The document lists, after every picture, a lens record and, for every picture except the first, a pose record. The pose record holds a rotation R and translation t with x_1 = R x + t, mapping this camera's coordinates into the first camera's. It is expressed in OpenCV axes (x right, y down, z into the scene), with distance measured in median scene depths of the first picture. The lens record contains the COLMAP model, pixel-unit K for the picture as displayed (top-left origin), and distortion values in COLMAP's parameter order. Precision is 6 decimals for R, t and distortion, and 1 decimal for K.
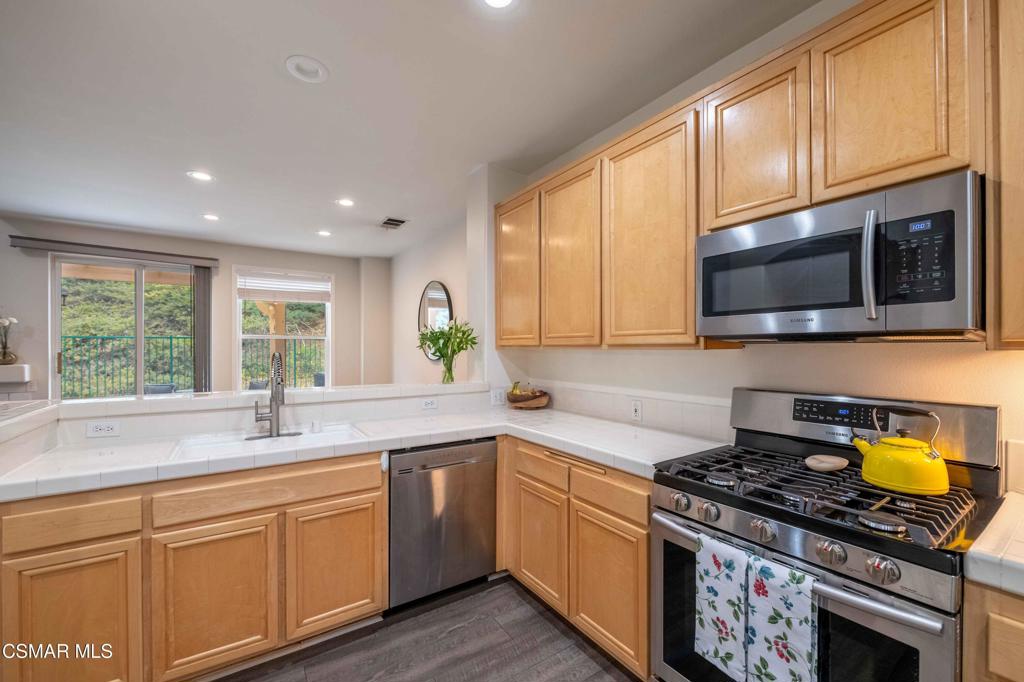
lens RADIAL K [[407.9, 0, 507.0], [0, 407.9, 346.5], [0, 0, 1]] dist [-0.003671, -0.002165]
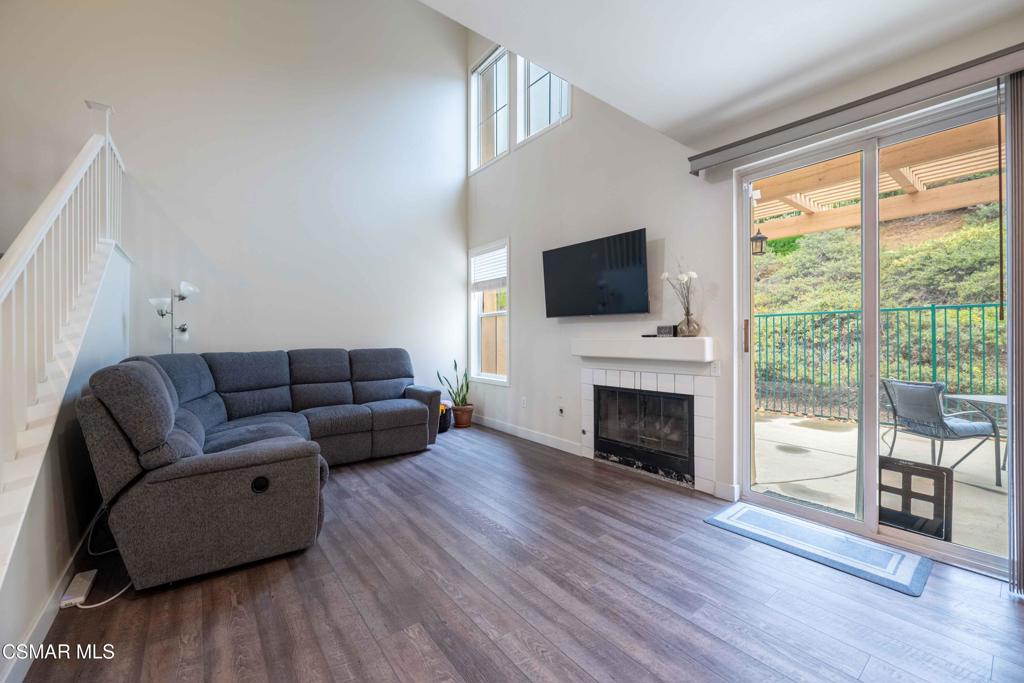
lens RADIAL K [[407.9, 0, 509.2], [0, 407.9, 337.6], [0, 0, 1]] dist [-0.003671, -0.002165]
pose [[0.077982, -0.000140, -0.996955, -1.362895], [0.005445, 0.999985, 0.000285, 0.115151], [0.996940, -0.005450, 0.077981, 1.593408]]
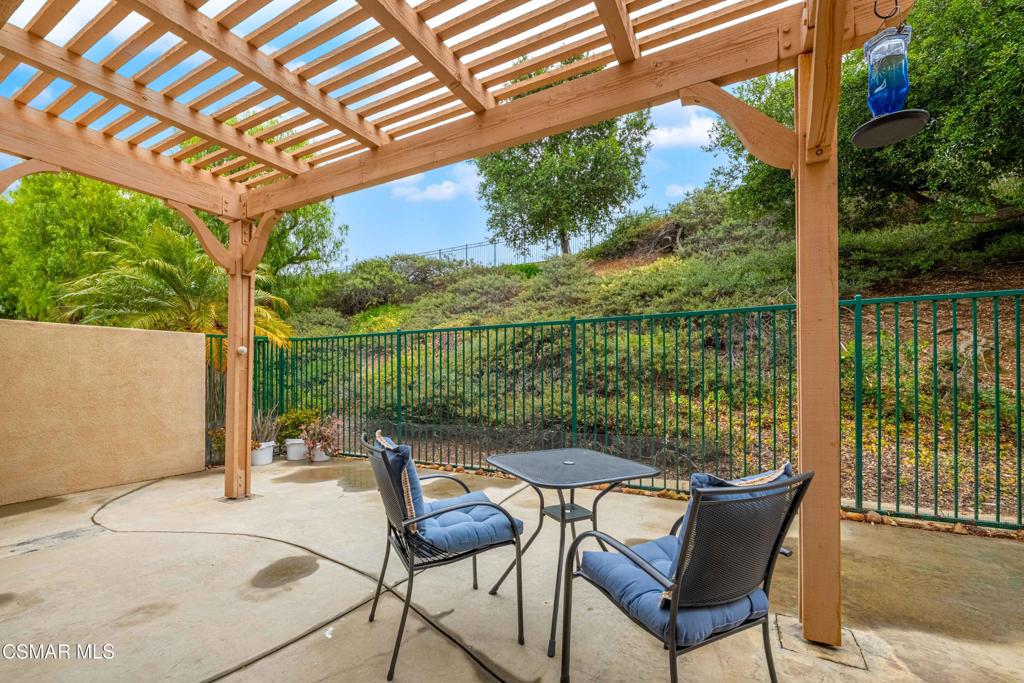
lens RADIAL K [[407.9, 0, 520.5], [0, 407.9, 358.4], [0, 0, 1]] dist [-0.003671, -0.002165]
pose [[0.498894, -0.016731, -0.866501, -2.434257], [0.008824, 0.999860, -0.014225, 0.143696], [0.866618, -0.000549, 0.498972, 3.878302]]
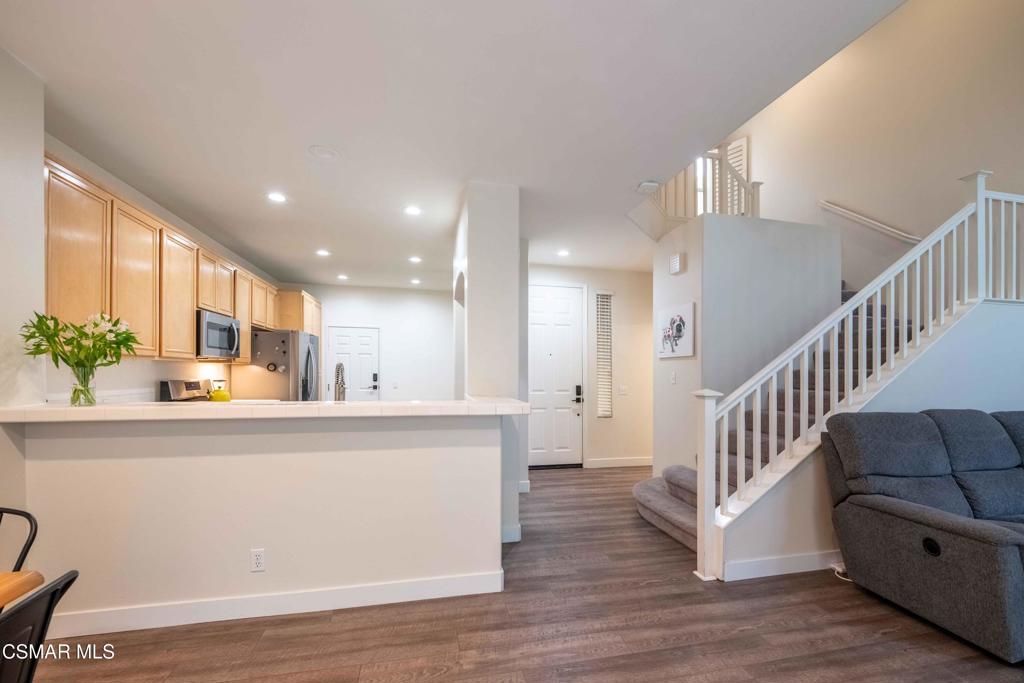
lens RADIAL K [[407.9, 0, 512.4], [0, 407.9, 371.5], [0, 0, 1]] dist [-0.003671, -0.002165]
pose [[-0.935316, -0.006630, 0.353751, -1.845982], [-0.009566, 0.999933, -0.006550, 0.055772], [-0.353684, -0.009511, -0.935317, 2.432322]]
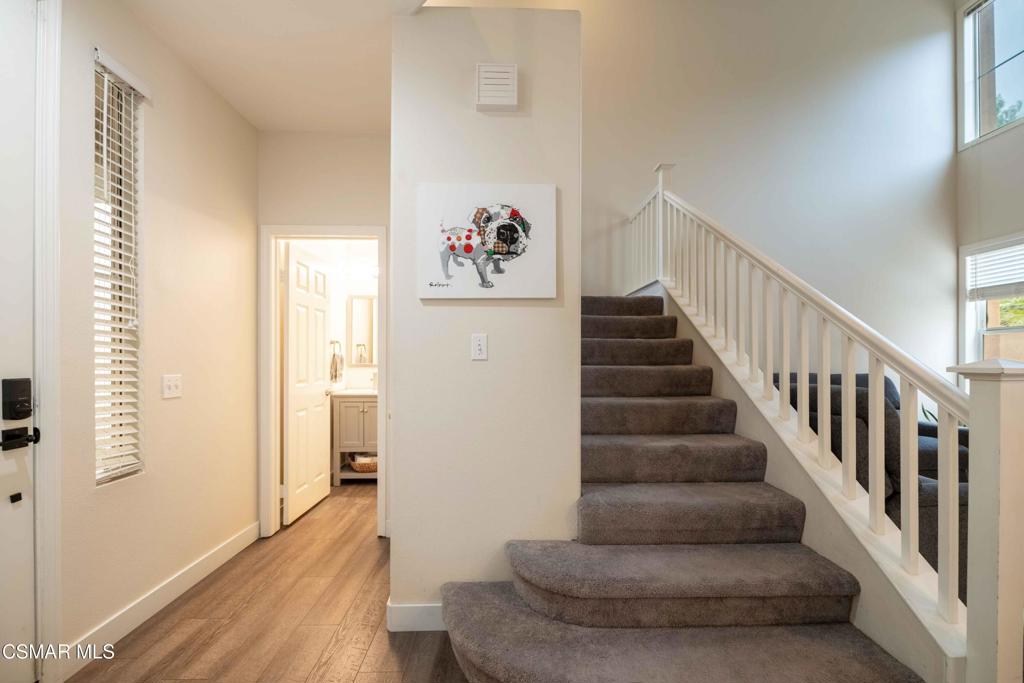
lens RADIAL K [[407.9, 0, 510.4], [0, 407.9, 359.0], [0, 0, 1]] dist [-0.003671, -0.002165]
pose [[-0.537247, -0.001310, -0.843424, -1.059693], [0.002149, 0.999993, -0.002922, 0.102135], [0.843422, -0.003382, -0.537241, 0.518439]]
